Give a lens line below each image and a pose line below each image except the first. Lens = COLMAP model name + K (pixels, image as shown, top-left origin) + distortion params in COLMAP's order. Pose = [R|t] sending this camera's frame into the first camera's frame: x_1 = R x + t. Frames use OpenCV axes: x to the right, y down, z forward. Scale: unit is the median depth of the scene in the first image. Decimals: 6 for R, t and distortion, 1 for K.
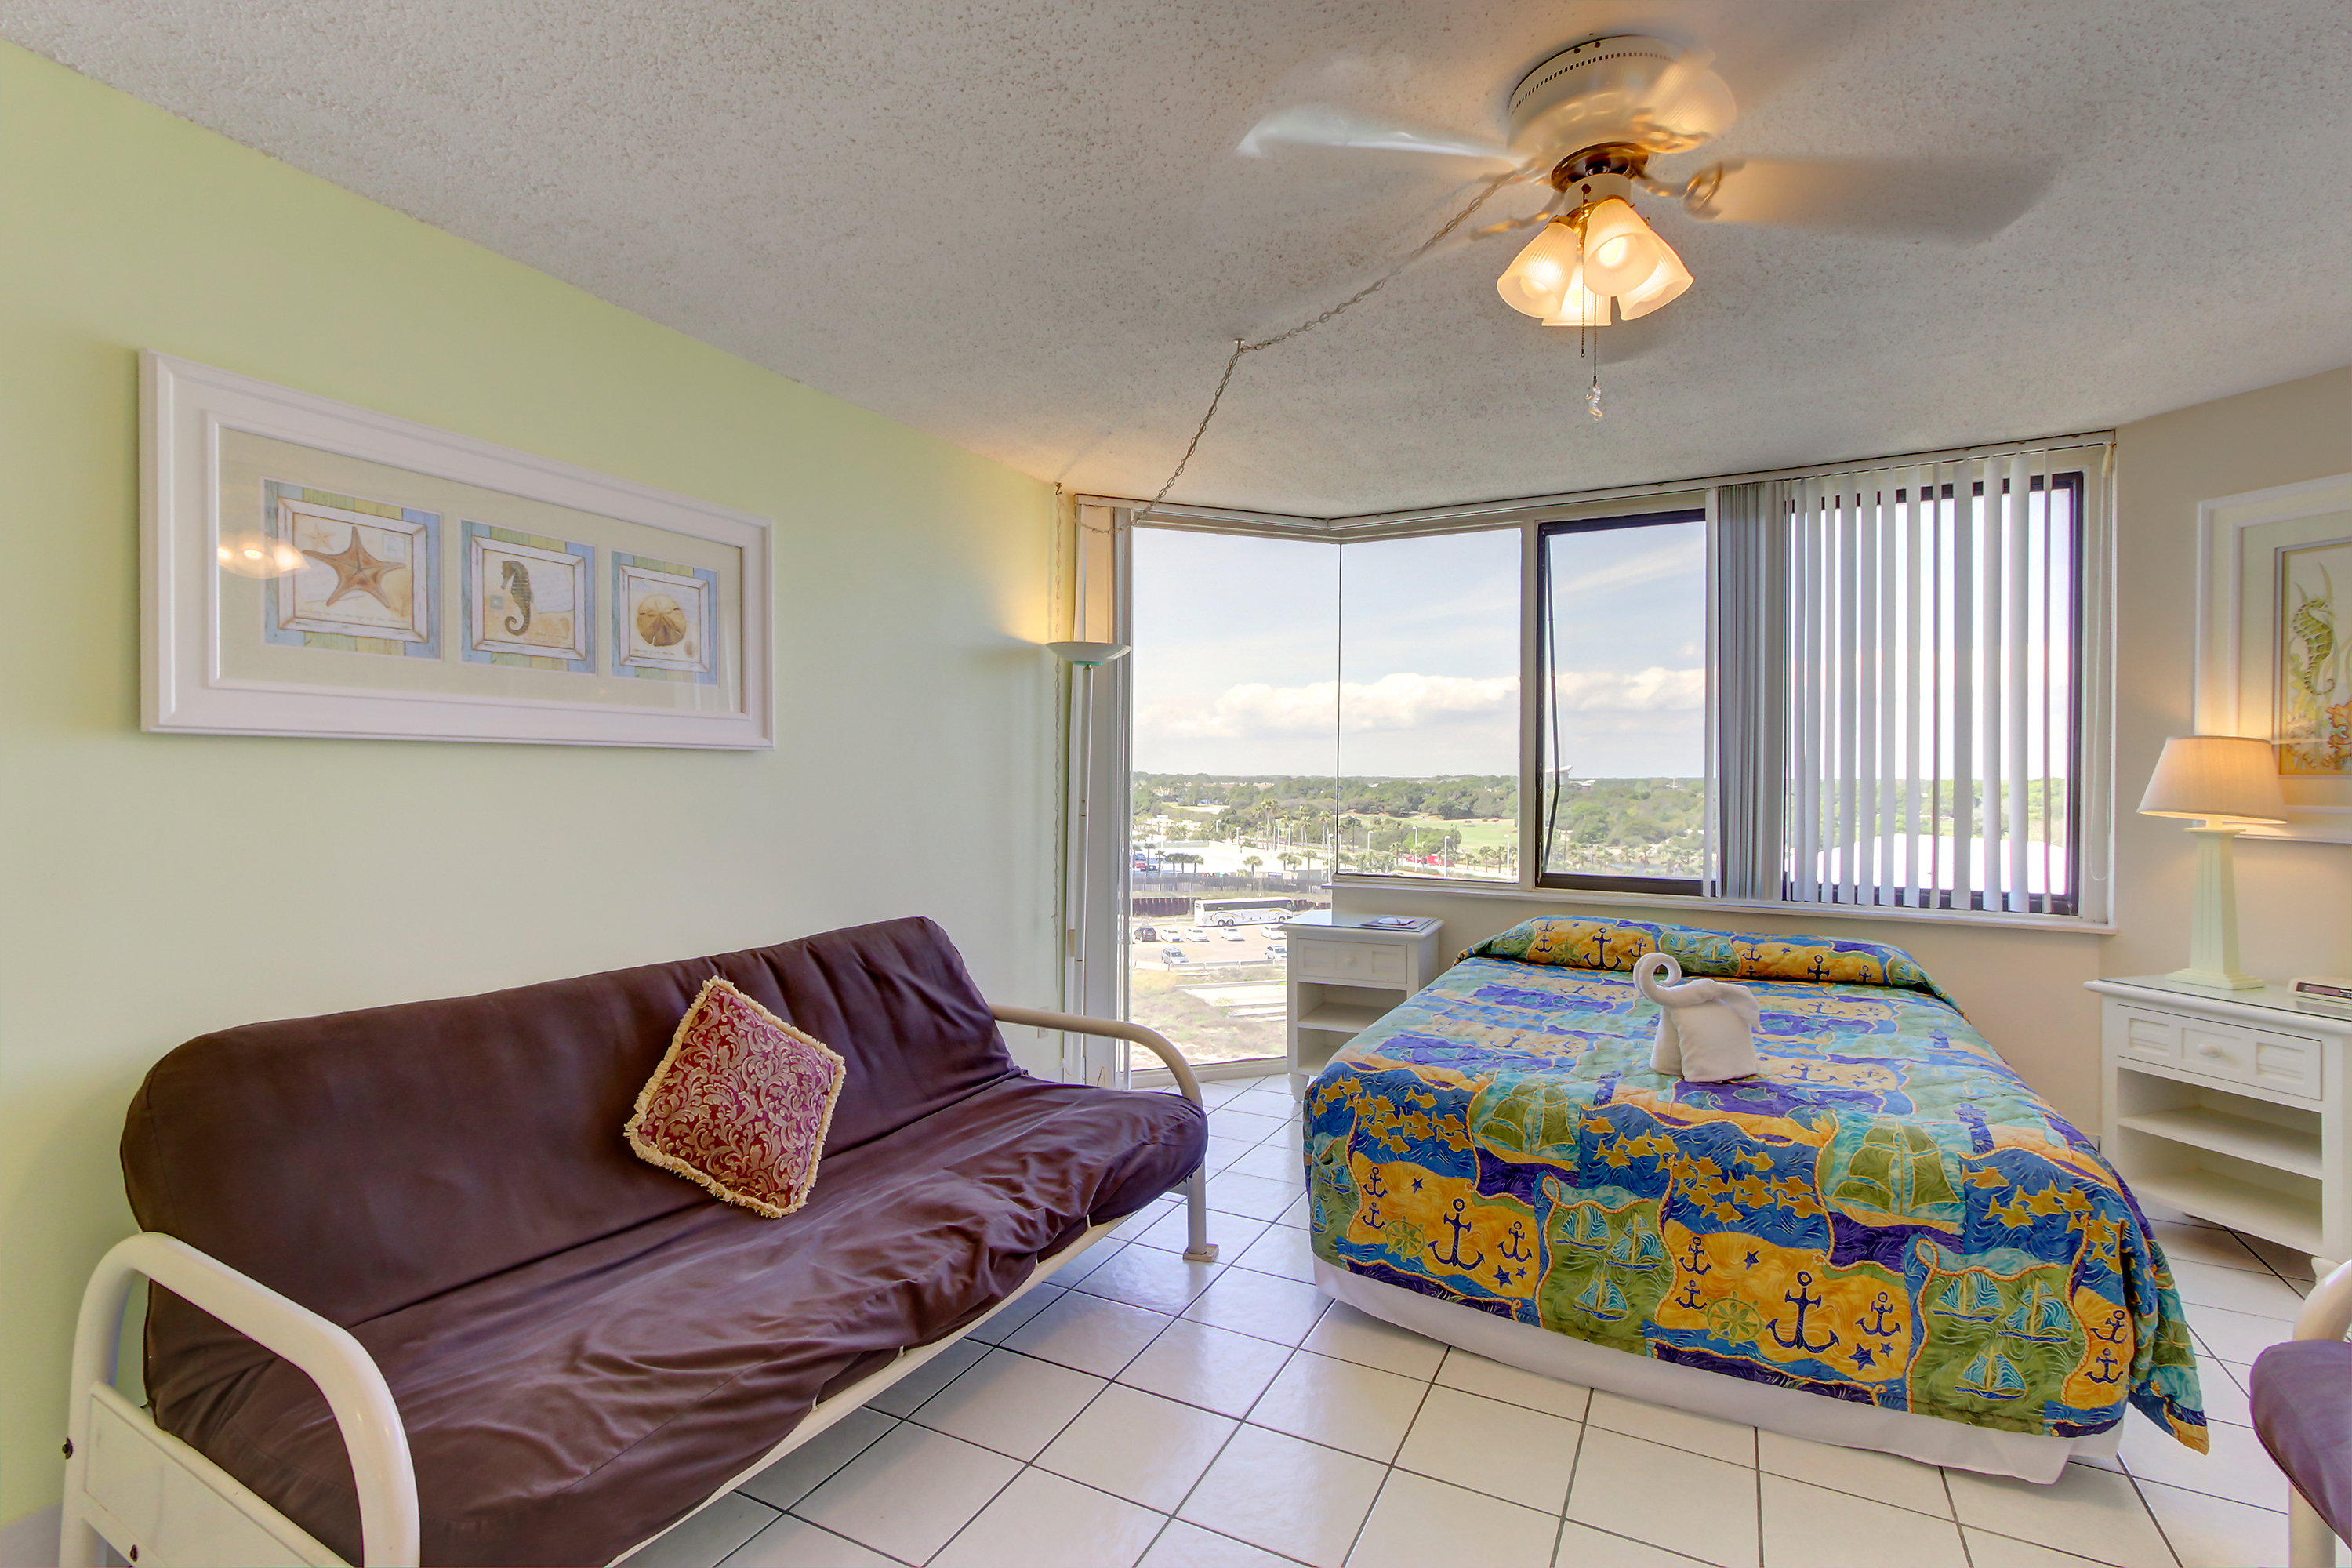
lens RADIAL K [[1087.4, 0, 1172.0], [0, 1087.4, 779.2], [0, 0, 1]] dist [-0.000171, 0.001310]
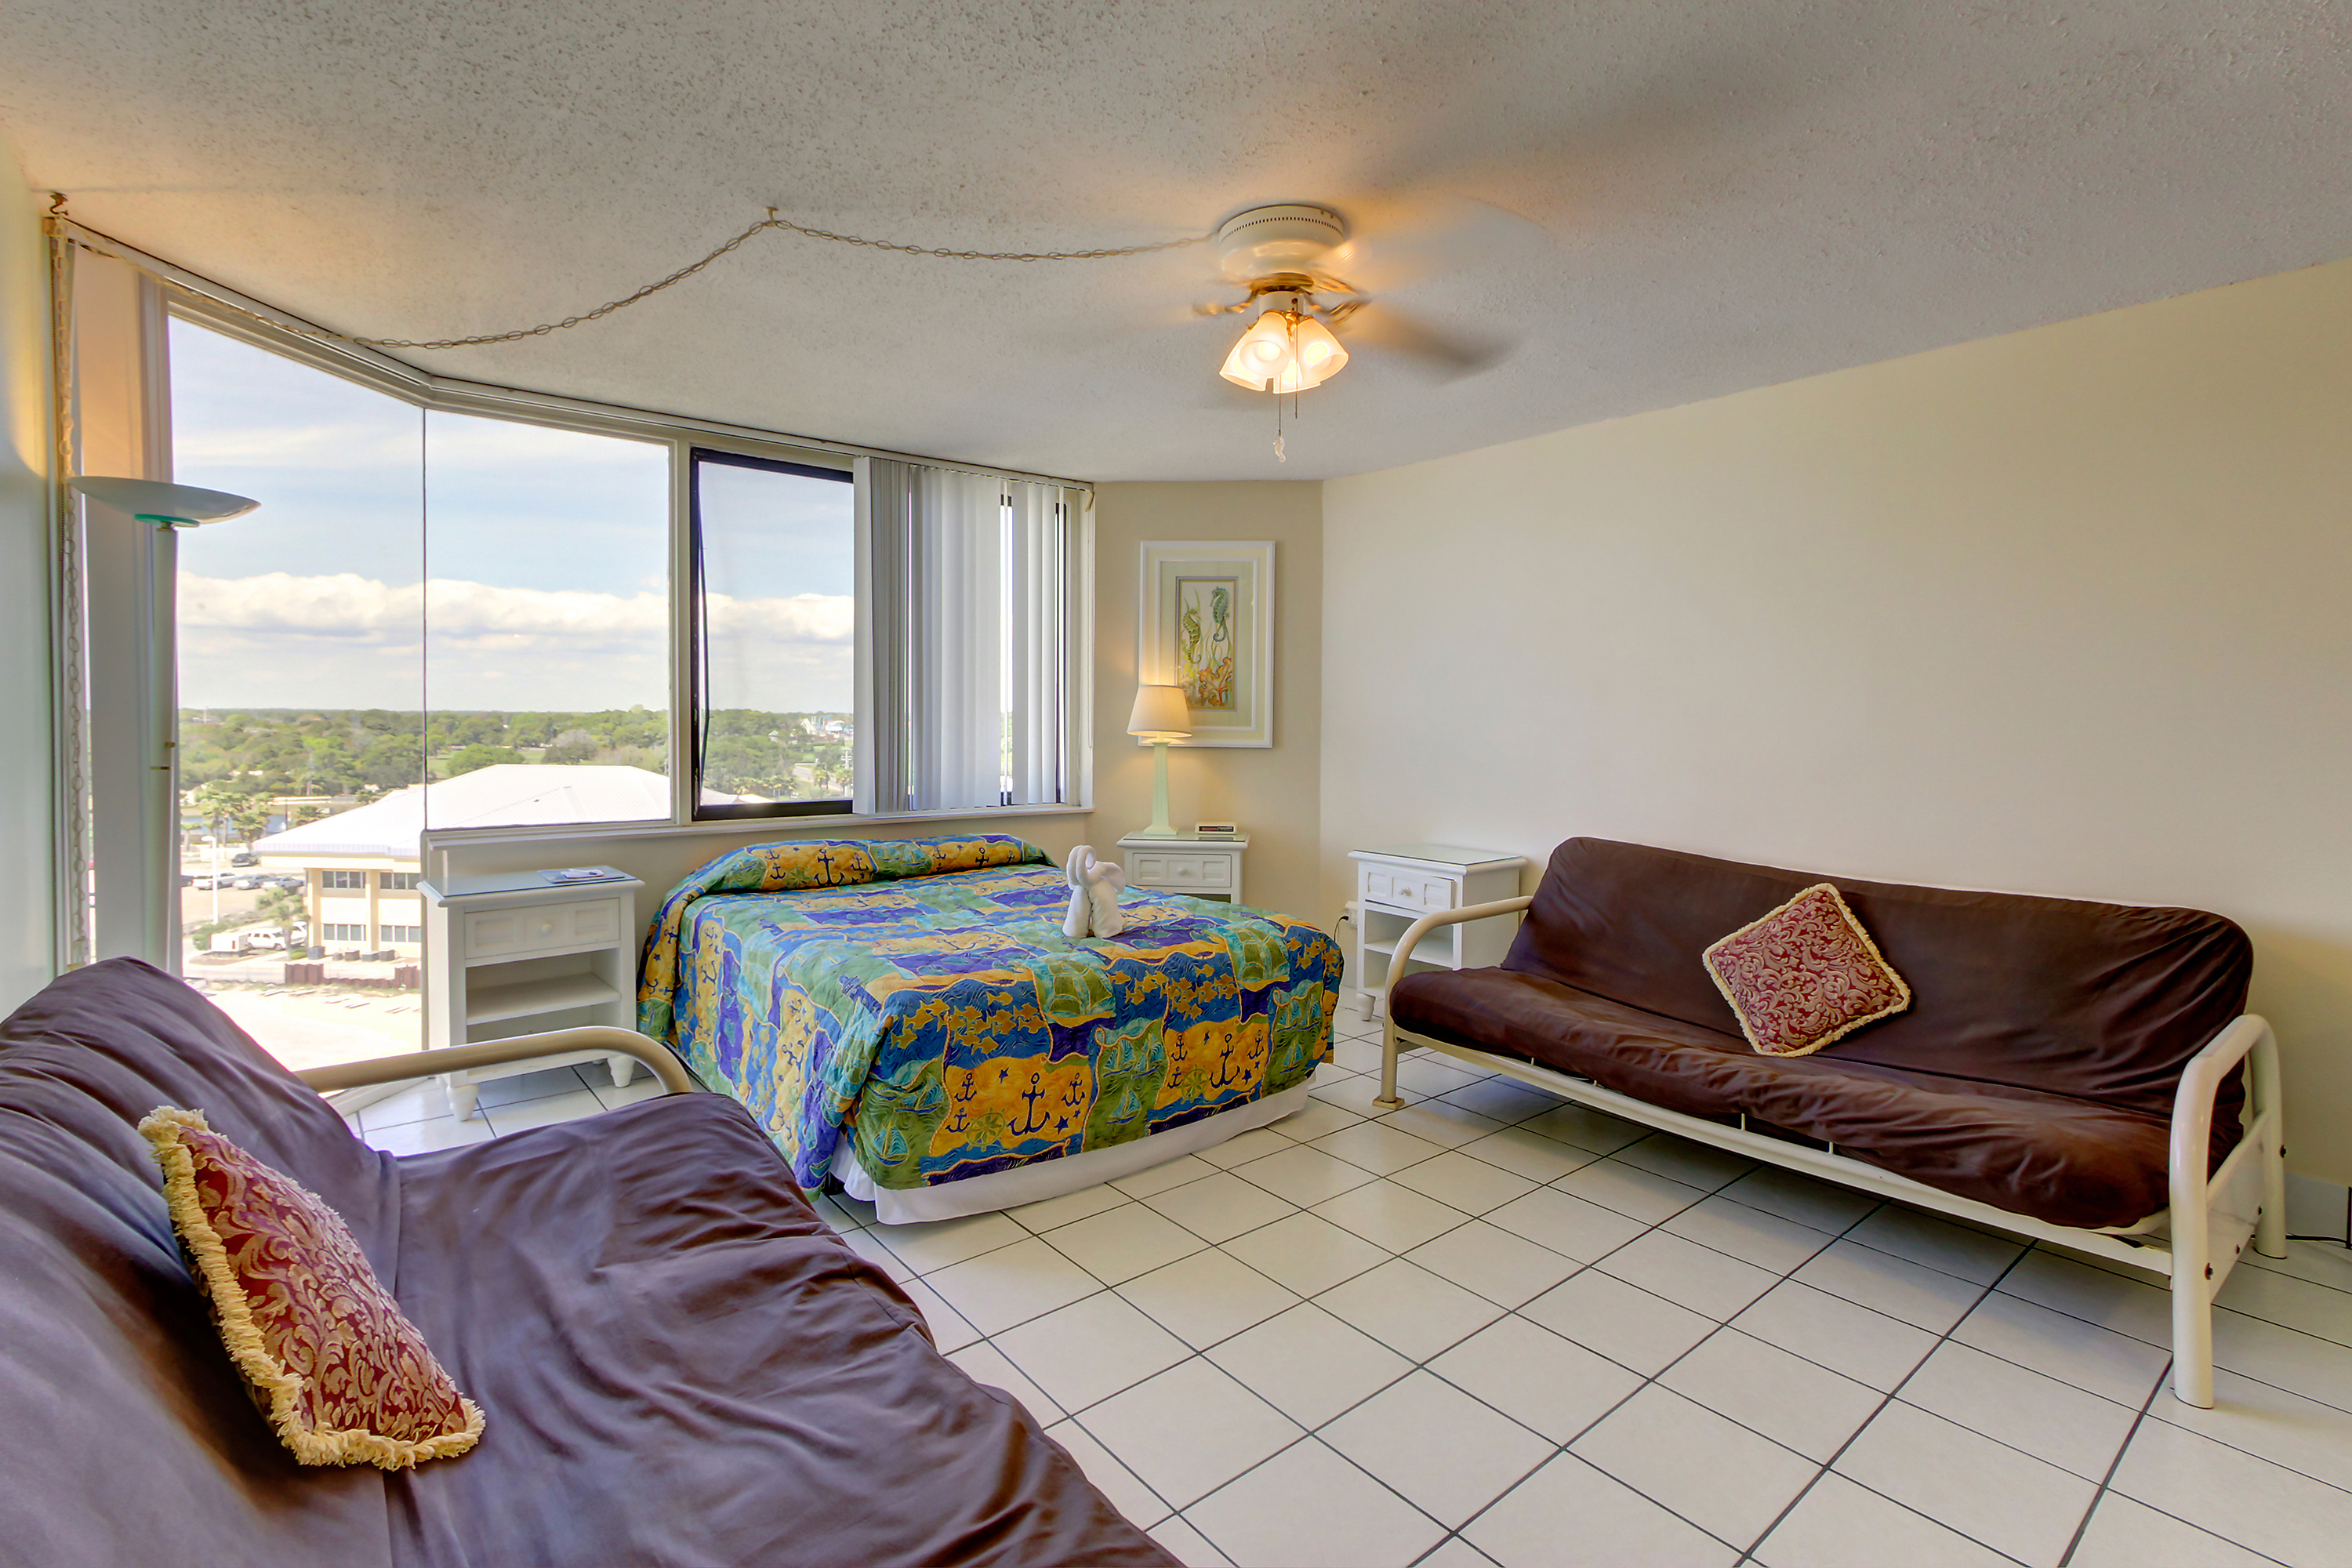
lens RADIAL K [[1070.8, 0, 1204.4], [0, 1070.8, 747.2], [0, 0, 1]] dist [-0.017518, 0.000220]
pose [[0.390705, -0.029081, 0.920057, -0.693373], [-0.001933, 0.999473, 0.032412, 0.002019], [-0.920514, -0.014442, 0.390442, 0.390461]]
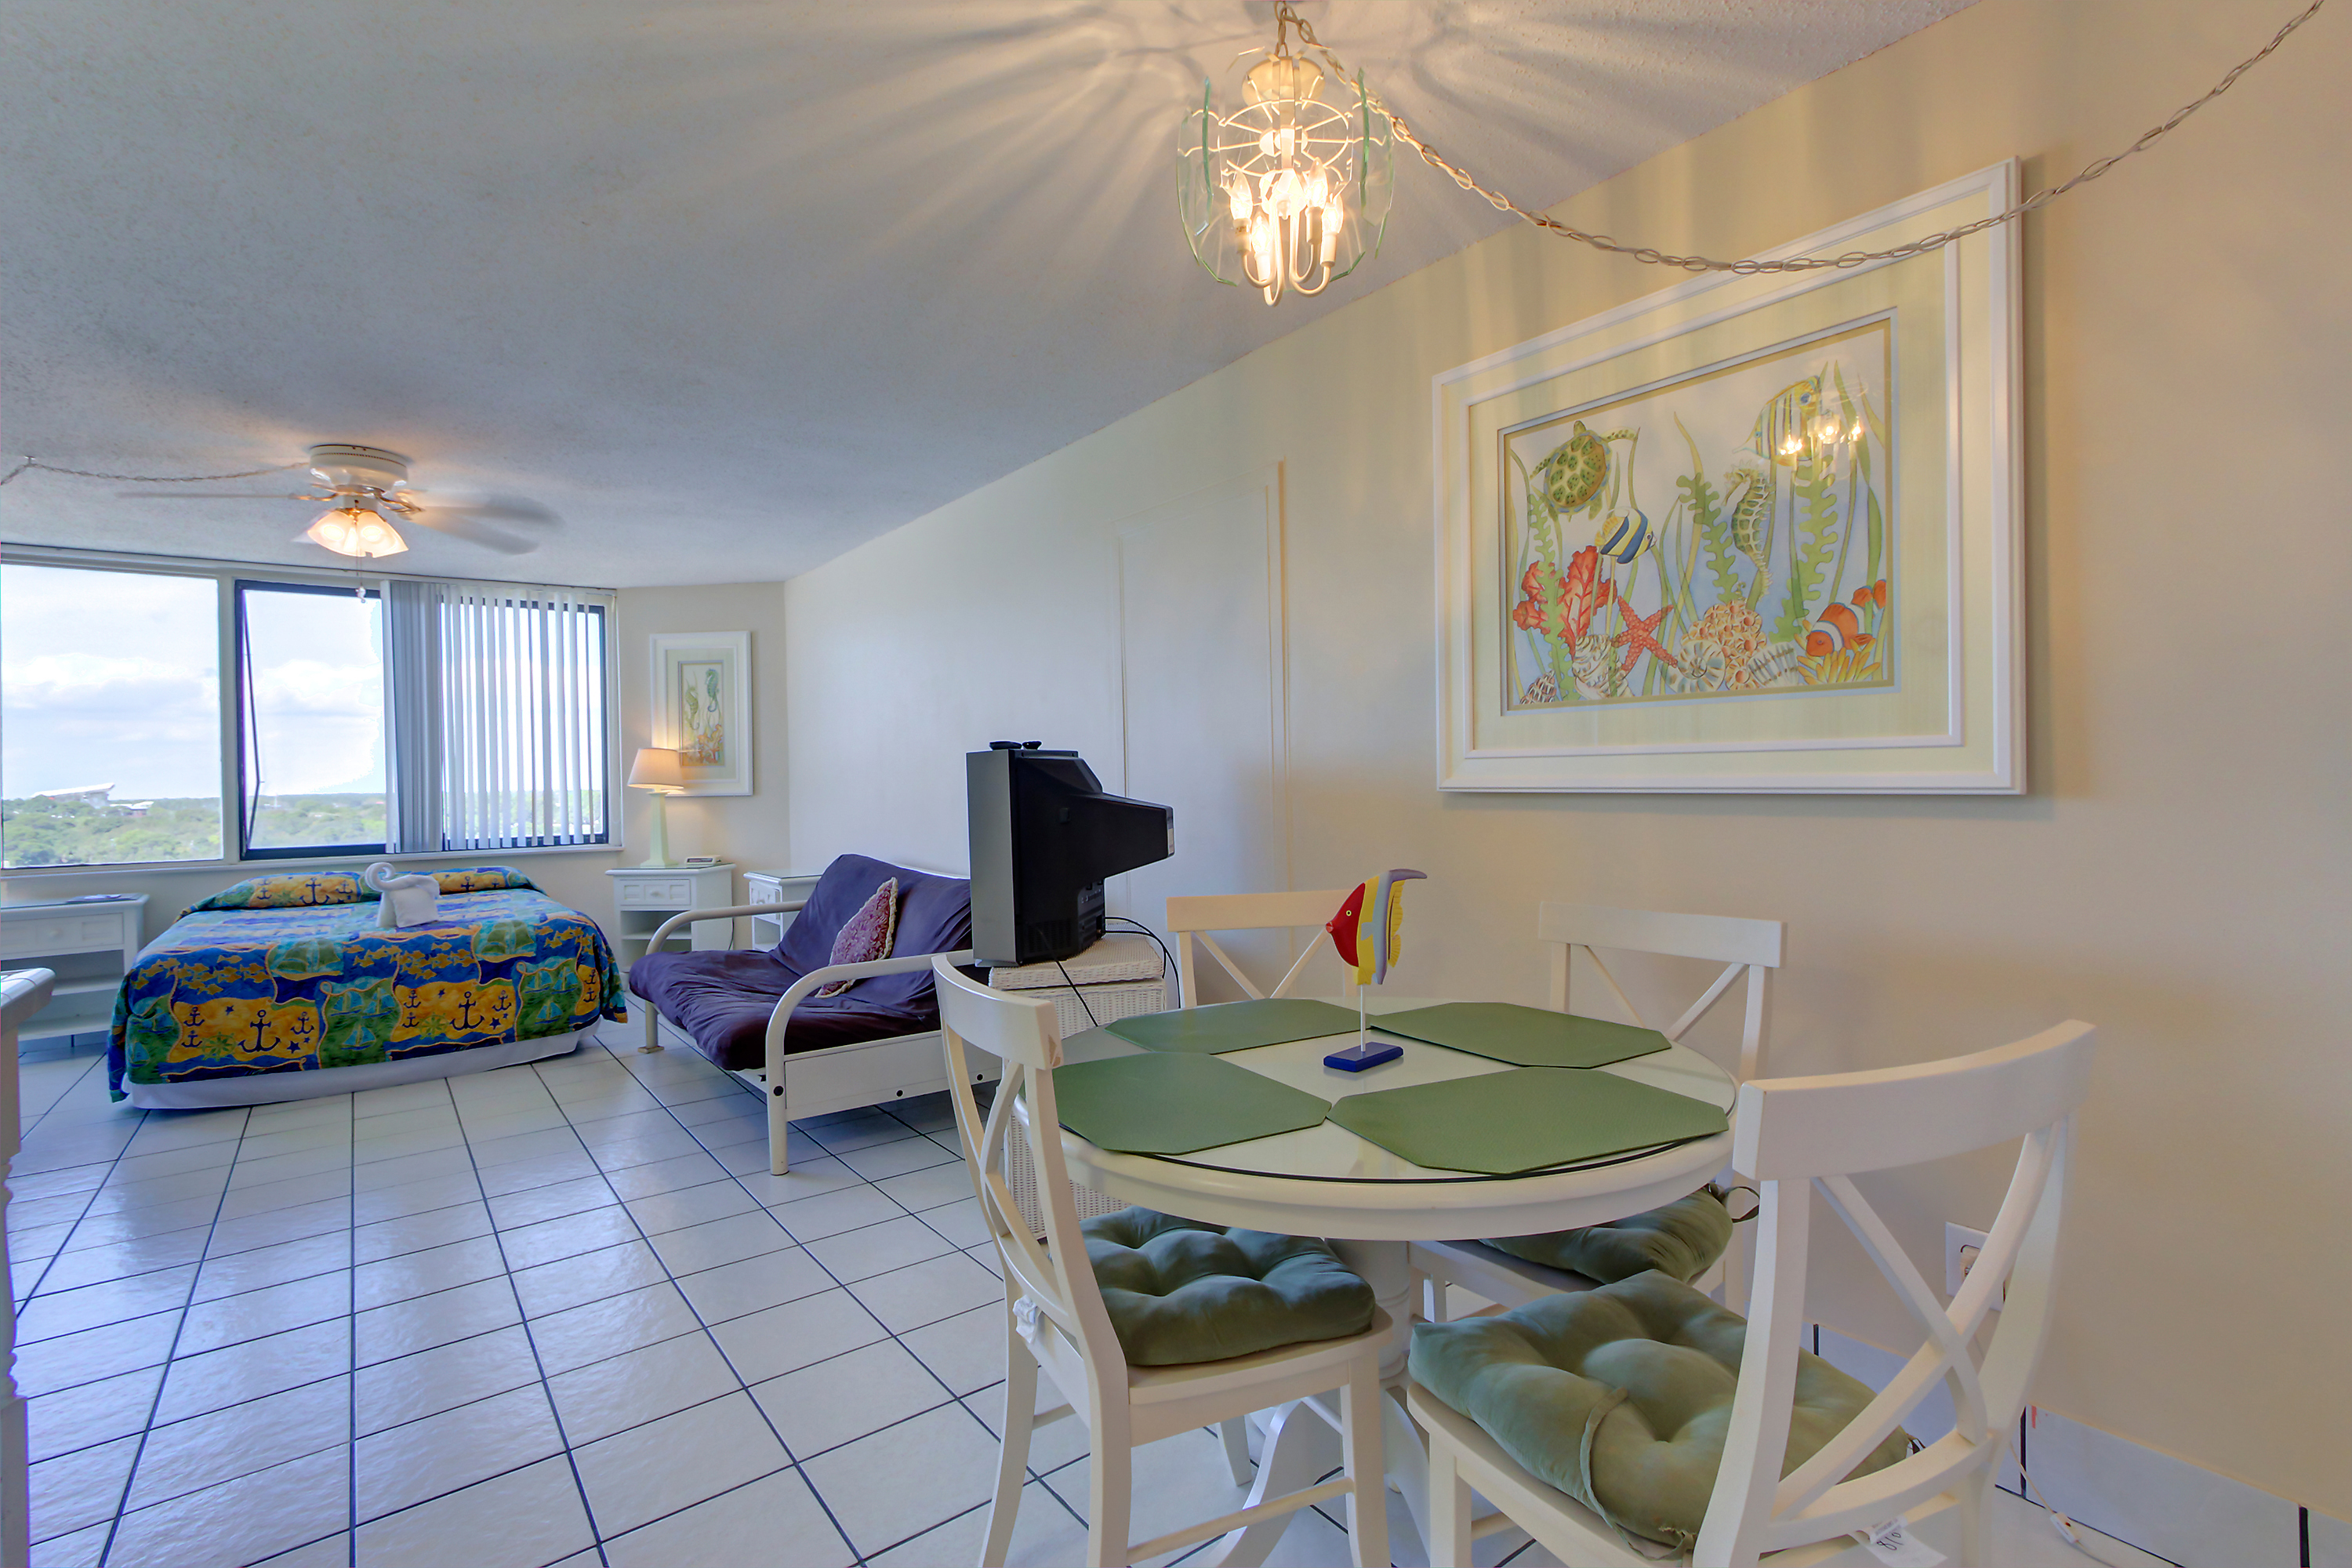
lens RADIAL K [[1070.8, 0, 1156.7], [0, 1070.8, 779.6], [0, 0, 1]] dist [0.004625, 0.001376]
pose [[0.438779, -0.016866, 0.898437, -0.634976], [0.026219, 0.999638, 0.005962, 0.045694], [-0.898213, 0.020940, 0.439062, -1.026962]]
